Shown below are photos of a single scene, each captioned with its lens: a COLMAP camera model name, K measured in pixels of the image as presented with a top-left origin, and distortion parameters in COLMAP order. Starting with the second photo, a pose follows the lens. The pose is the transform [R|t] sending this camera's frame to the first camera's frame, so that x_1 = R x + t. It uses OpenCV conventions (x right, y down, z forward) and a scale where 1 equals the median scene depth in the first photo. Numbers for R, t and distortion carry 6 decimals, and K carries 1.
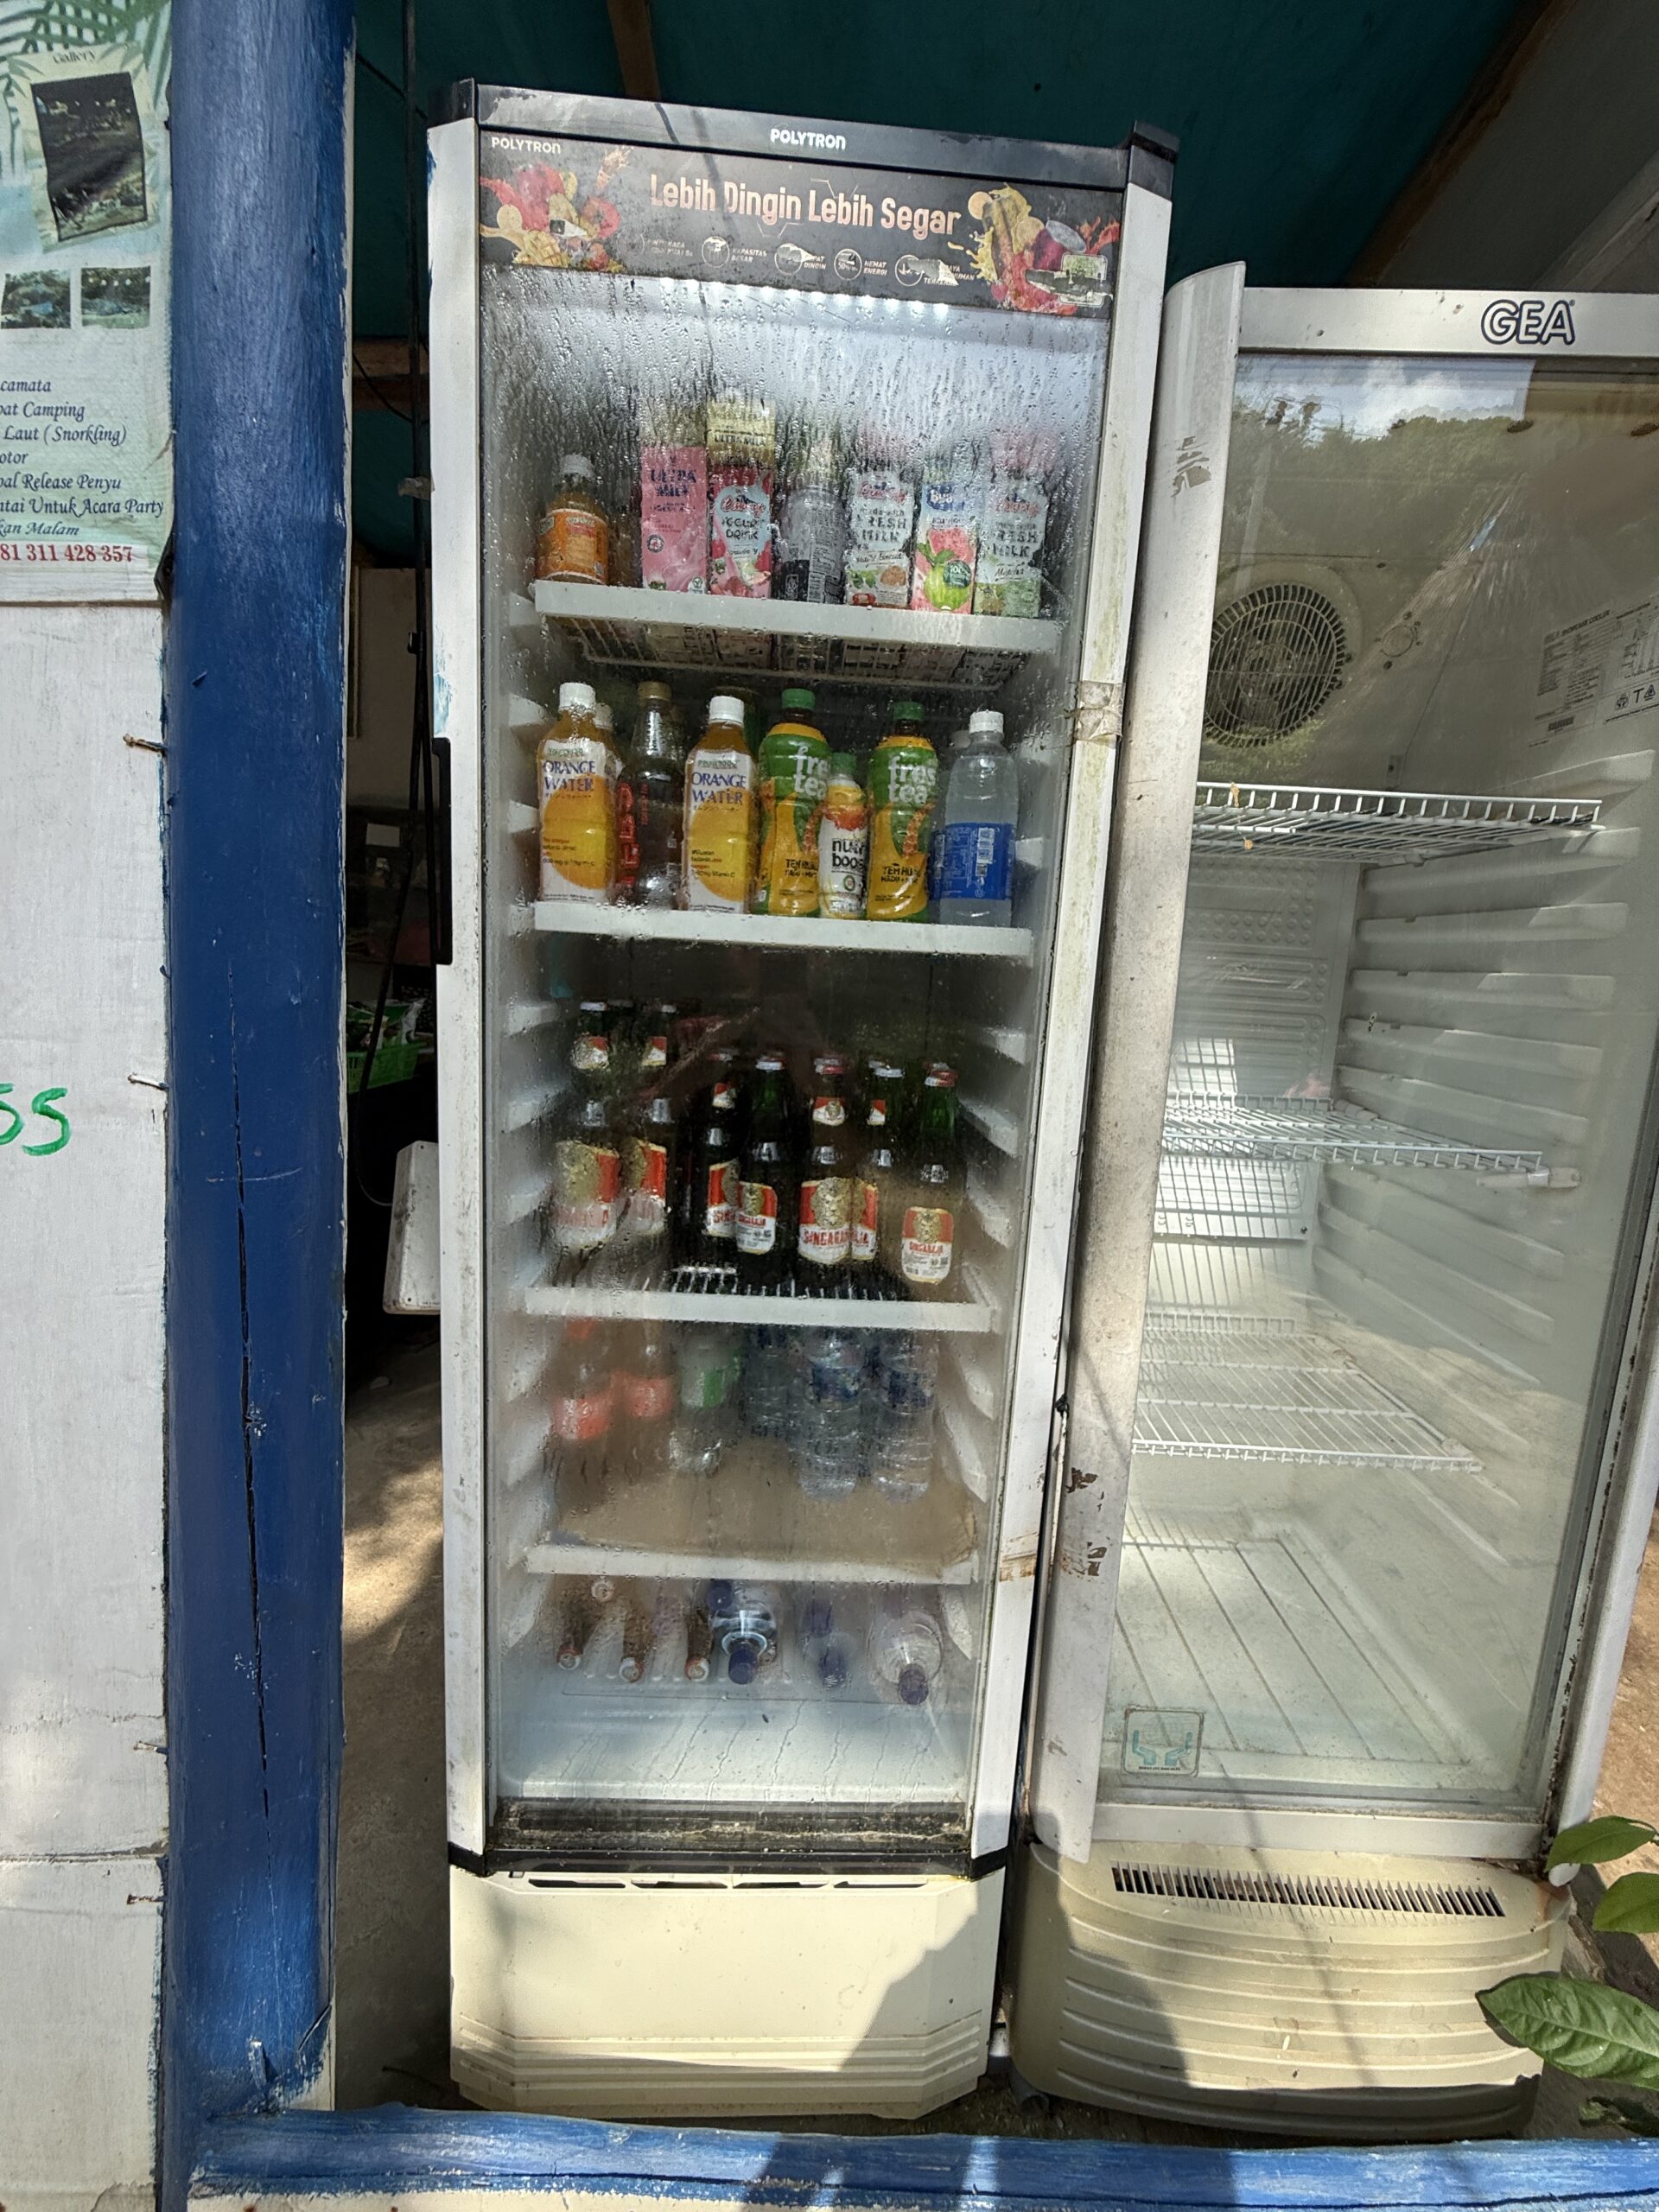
lens RADIAL K [[884.9, 0, 834.8], [0, 884.9, 1104.4], [0, 0, 1]] dist [-0.003165, -0.000107]
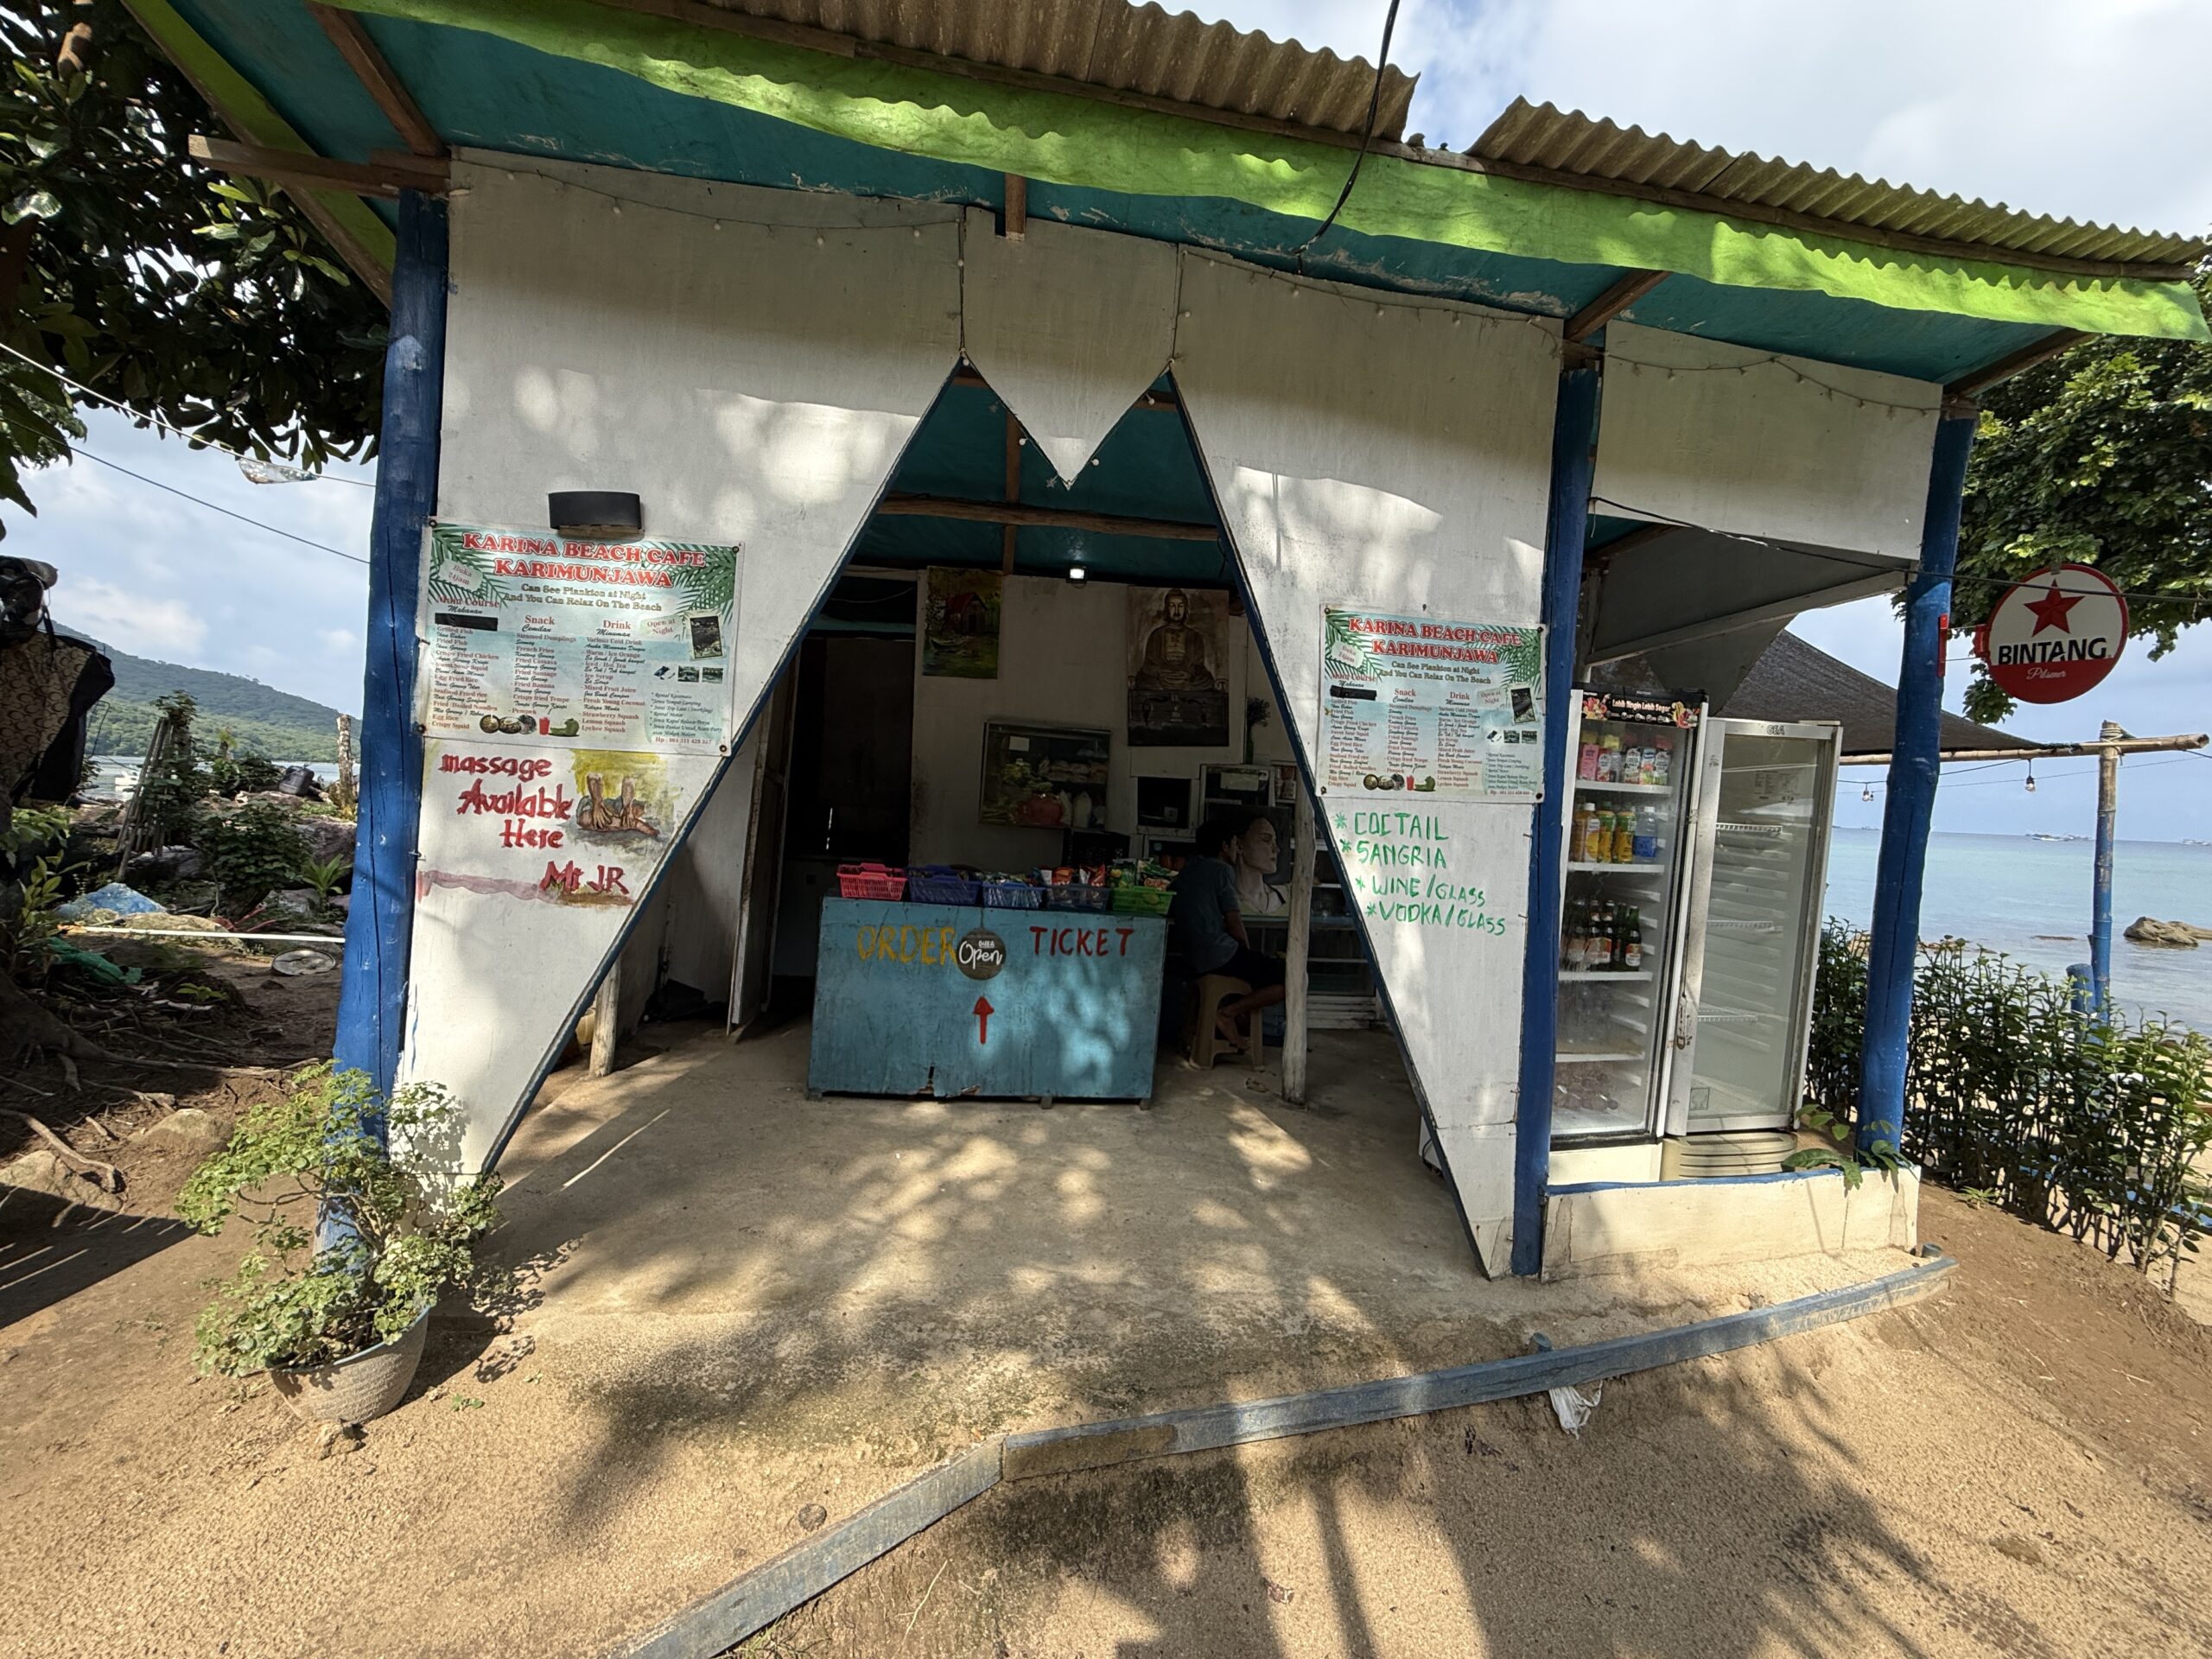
lens RADIAL K [[884.9, 0, 1091.5], [0, 884.9, 830.8], [0, 0, 1]] dist [-0.003165, -0.000107]
pose [[0.976508, -0.009876, 0.215257, -3.406852], [0.026919, 0.996714, -0.076392, -0.149293], [-0.213795, 0.080391, 0.973565, -2.439220]]
